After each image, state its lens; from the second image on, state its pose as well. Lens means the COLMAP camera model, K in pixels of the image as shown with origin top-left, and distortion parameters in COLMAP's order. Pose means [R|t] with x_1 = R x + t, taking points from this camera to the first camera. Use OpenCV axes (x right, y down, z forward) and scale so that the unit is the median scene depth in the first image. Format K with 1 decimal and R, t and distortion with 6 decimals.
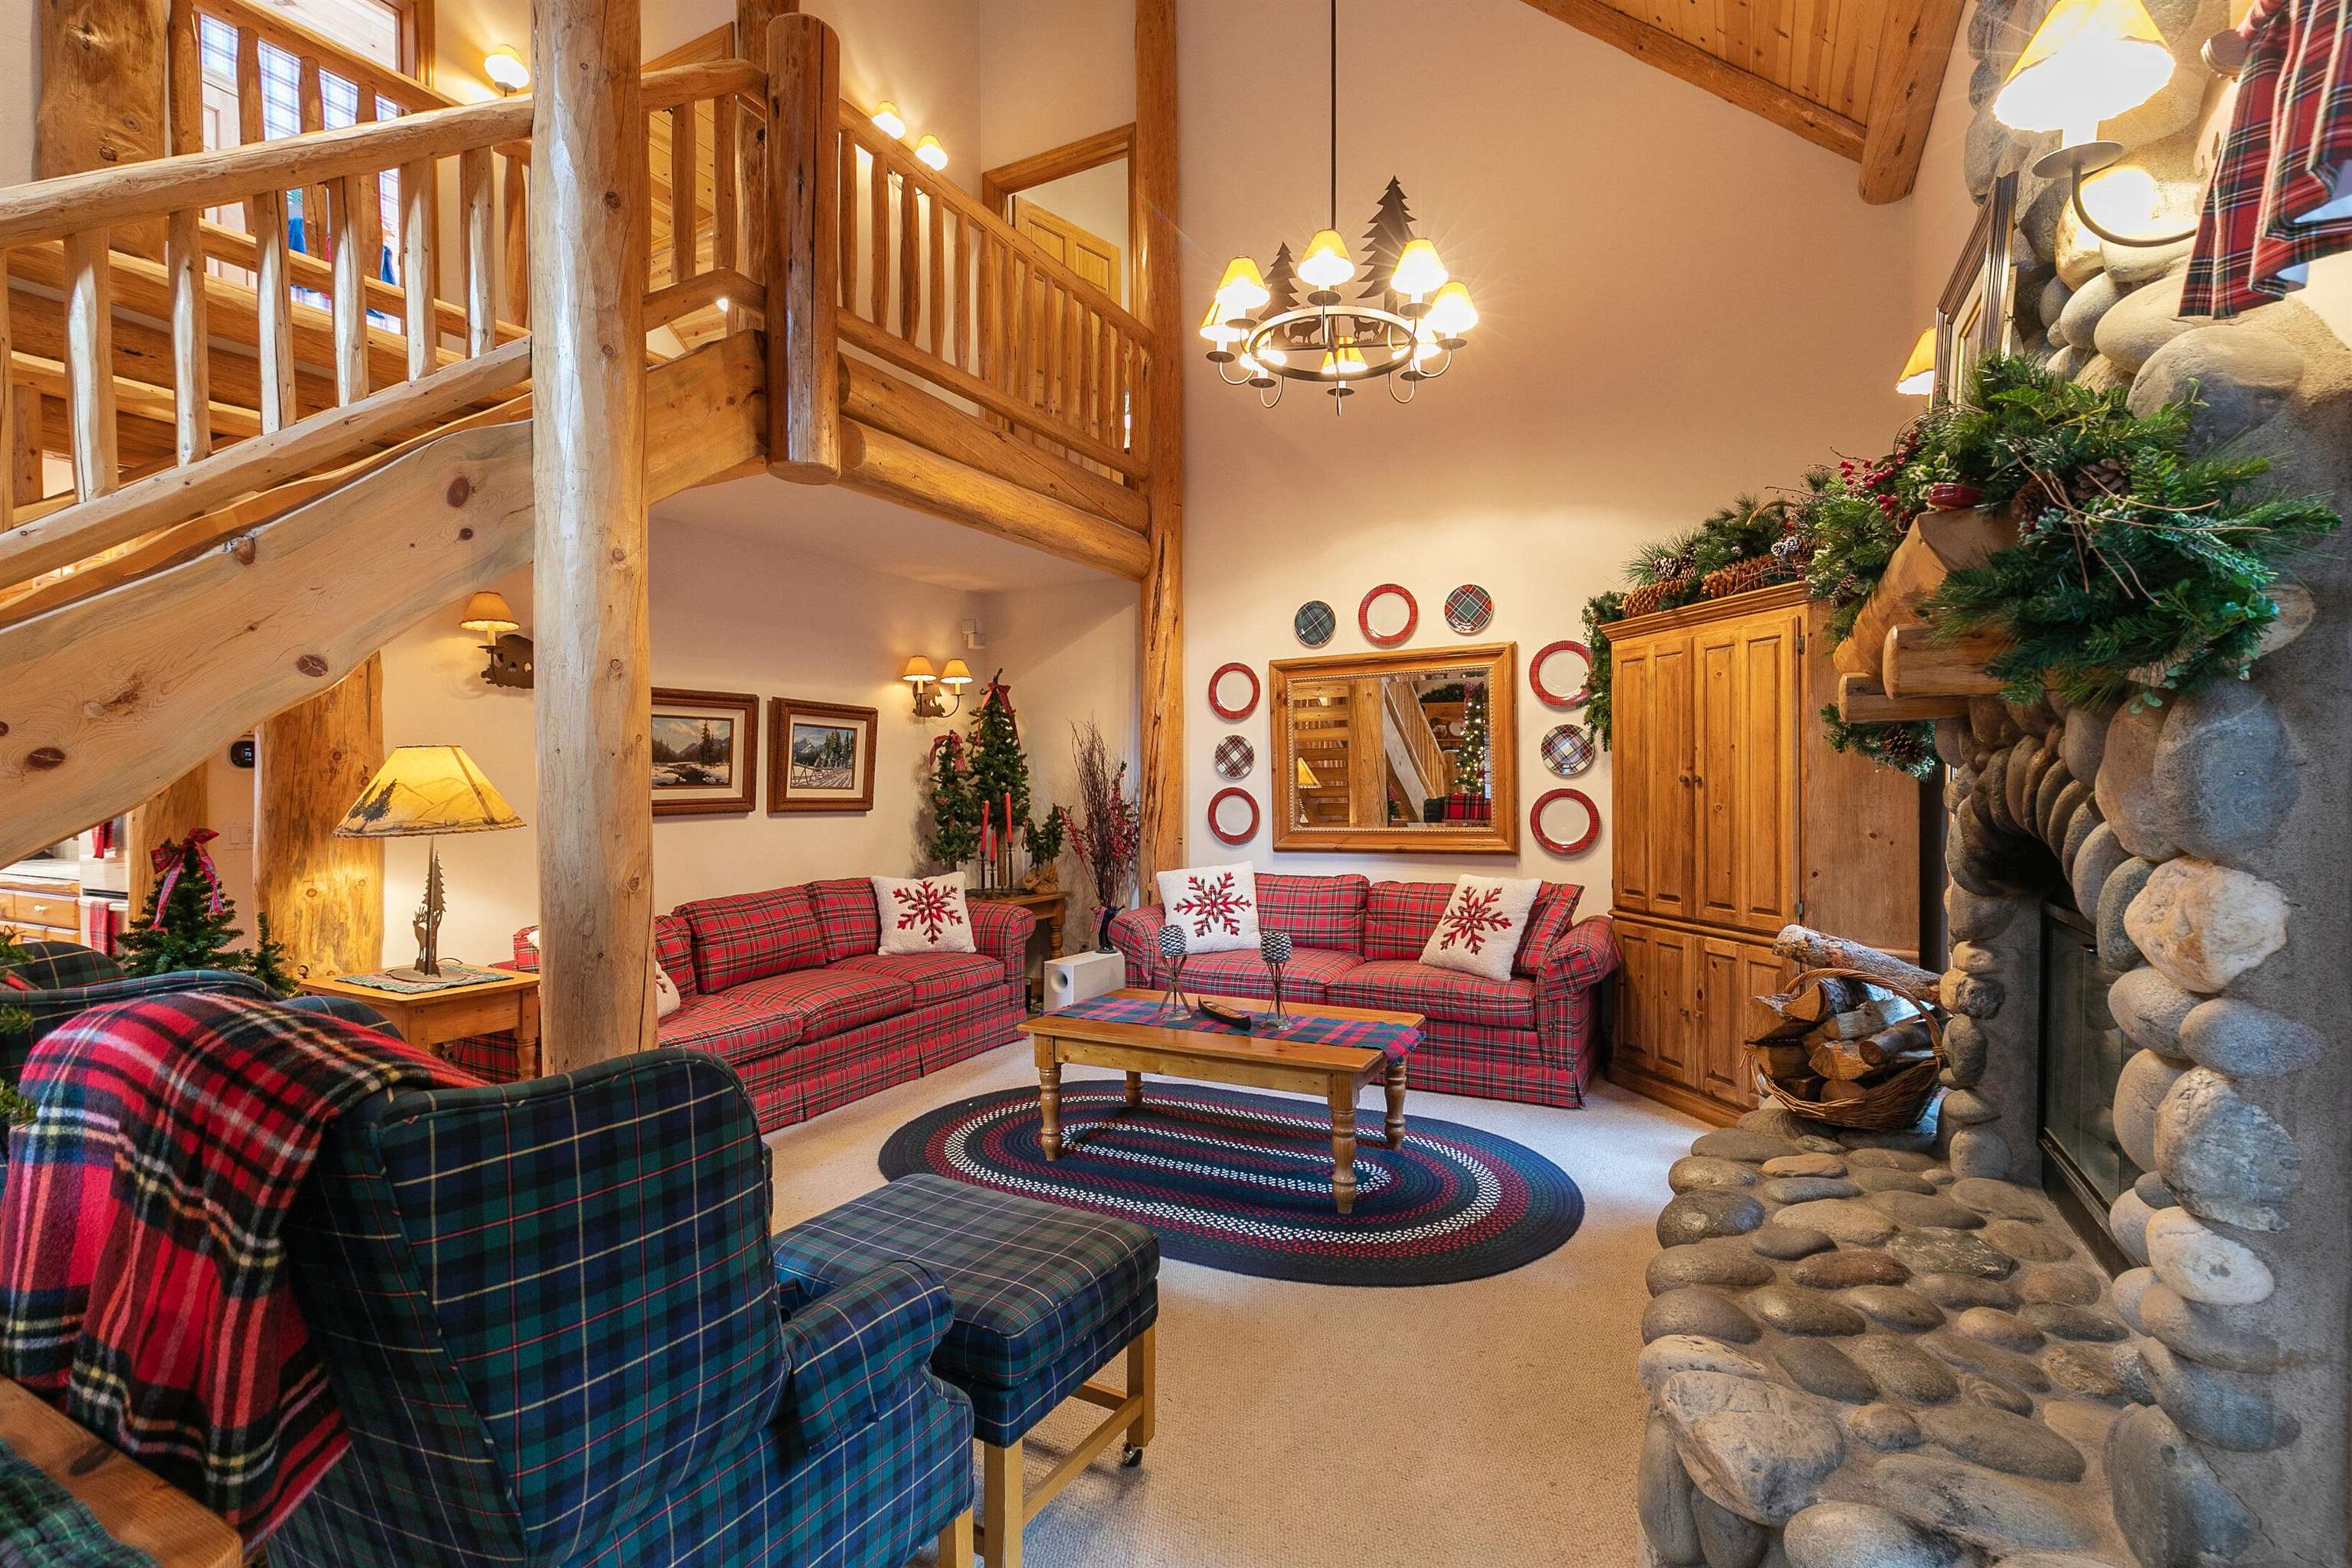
lens RADIAL K [[1077.9, 0, 1173.2], [0, 1077.9, 789.8], [0, 0, 1]] dist [0.004468, -0.000455]
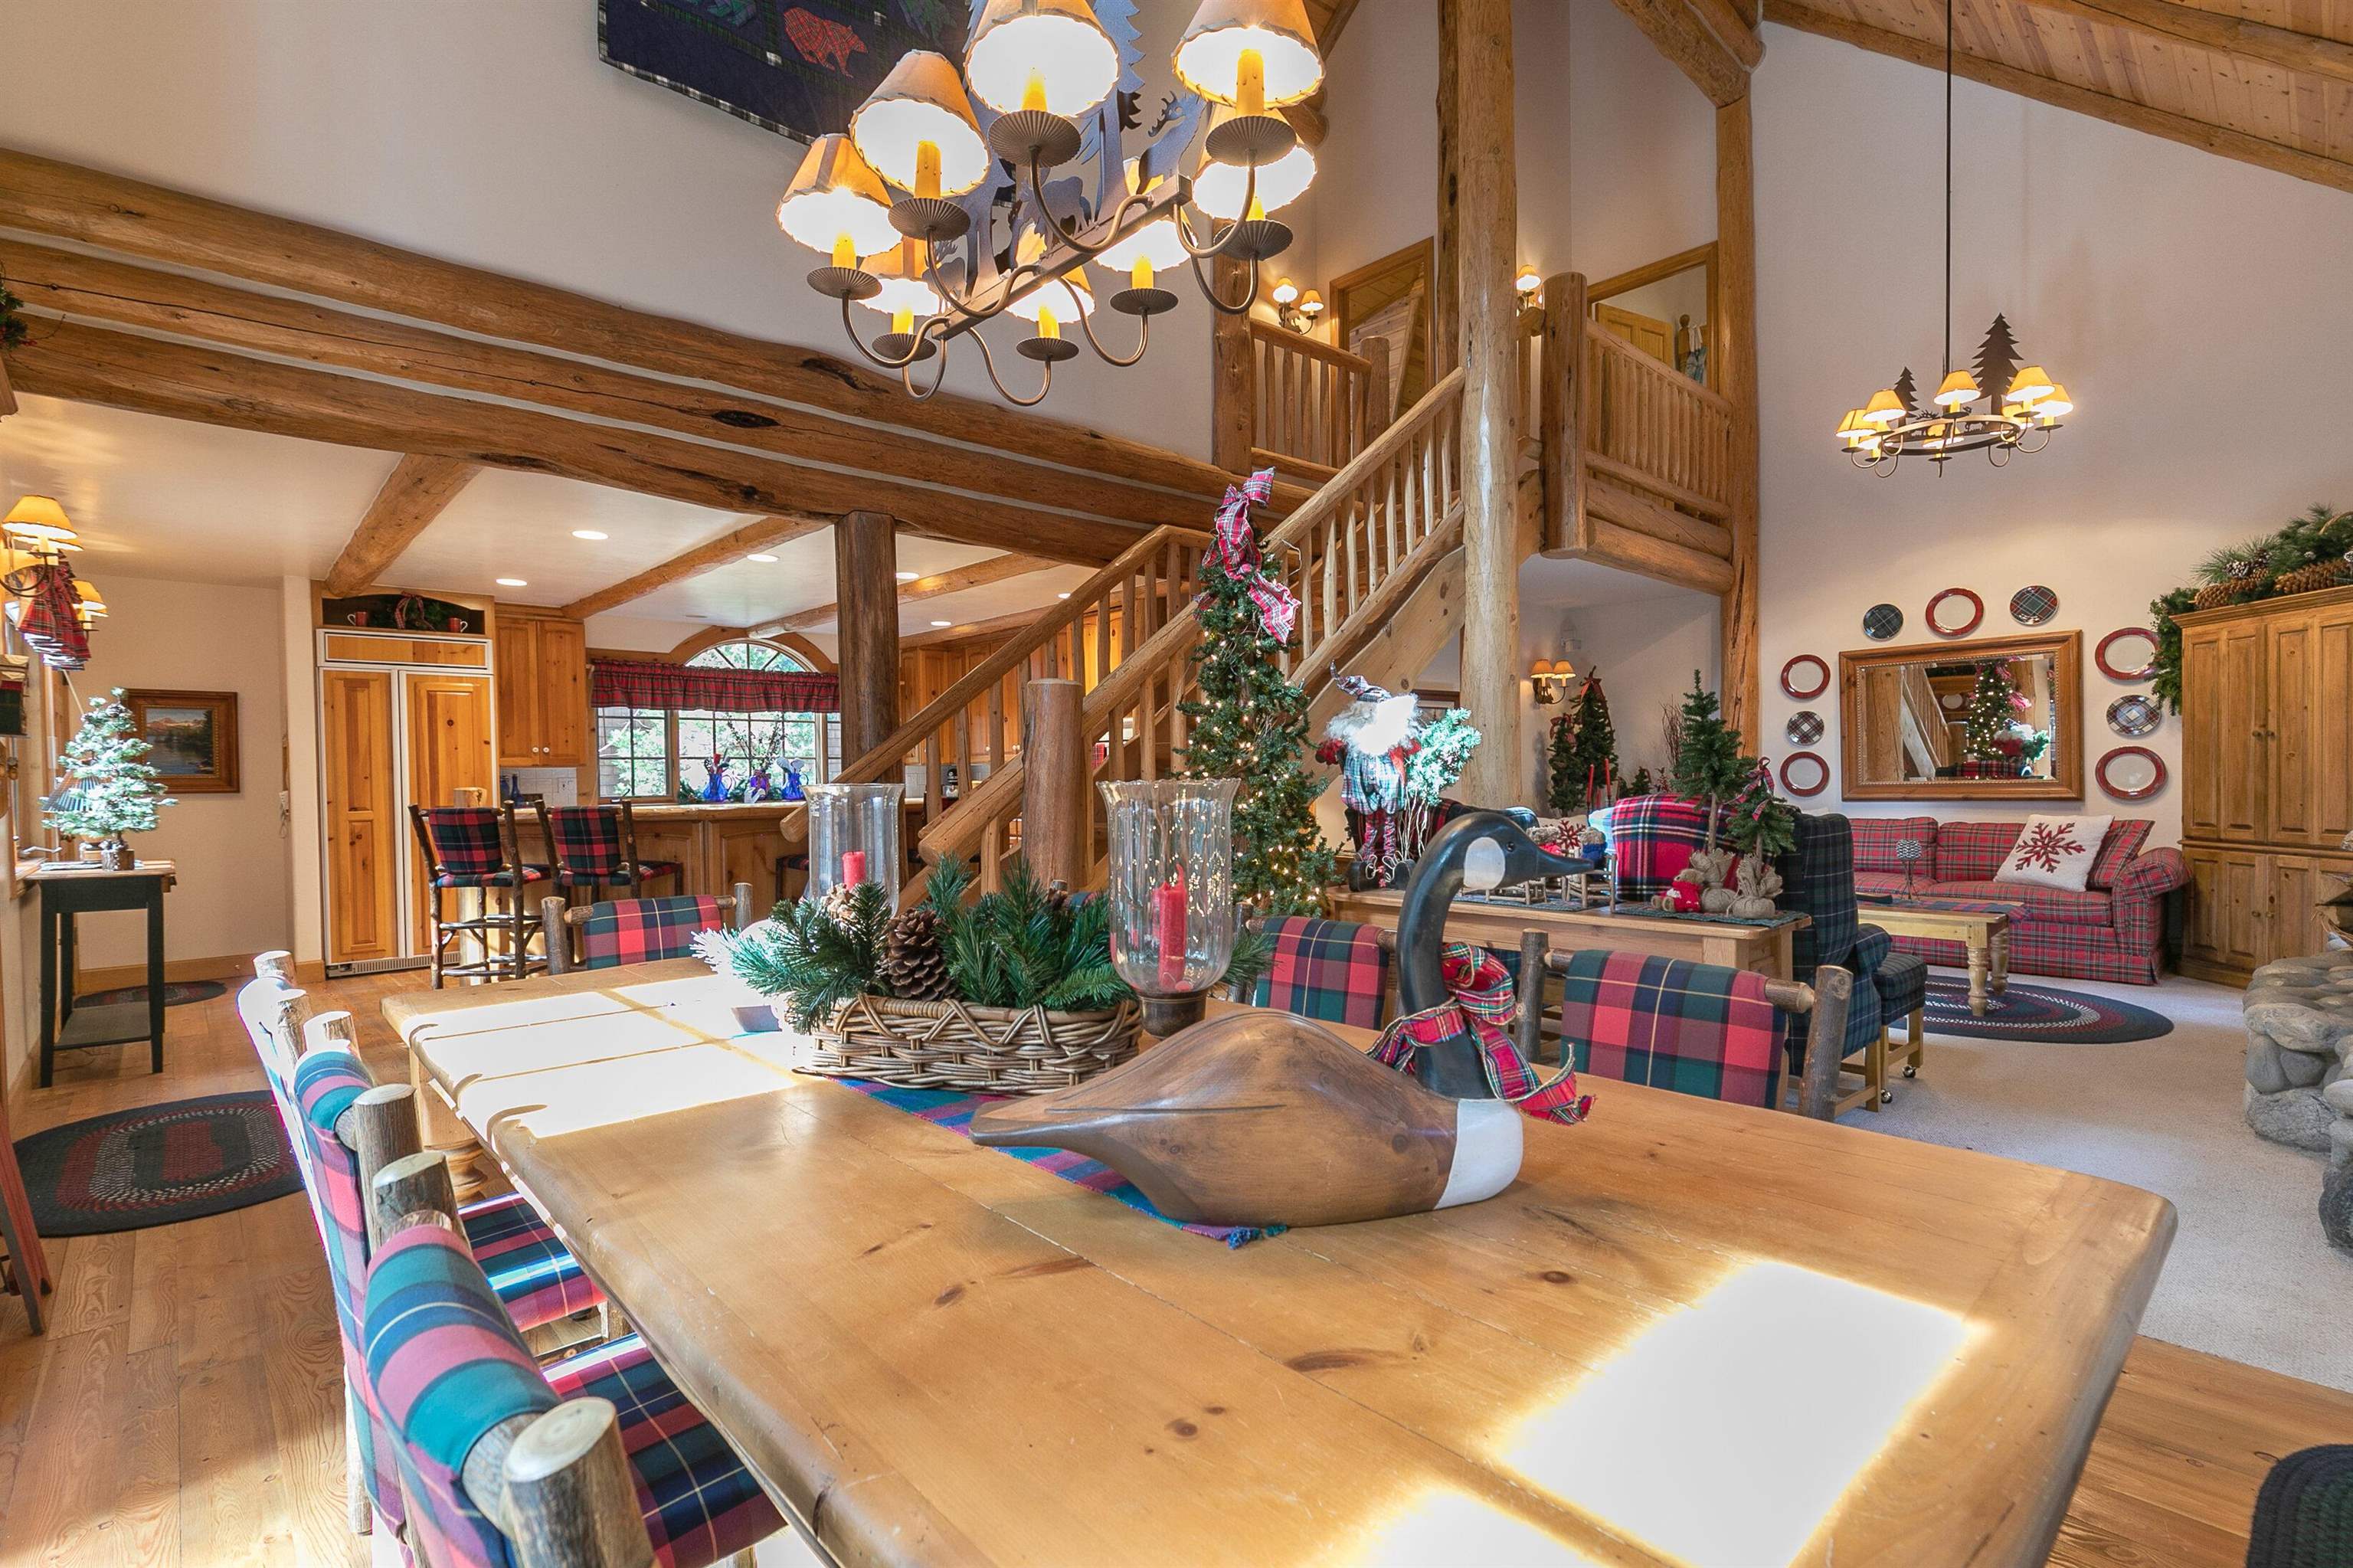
lens RADIAL K [[1078.3, 0, 1173.7], [0, 1078.3, 789.8], [0, 0, 1]] dist [0.004468, -0.000455]
pose [[0.946850, -0.002504, -0.321666, -0.305945], [0.006123, 0.999929, 0.010240, 0.032058], [0.321618, -0.011665, 0.946798, -0.585075]]
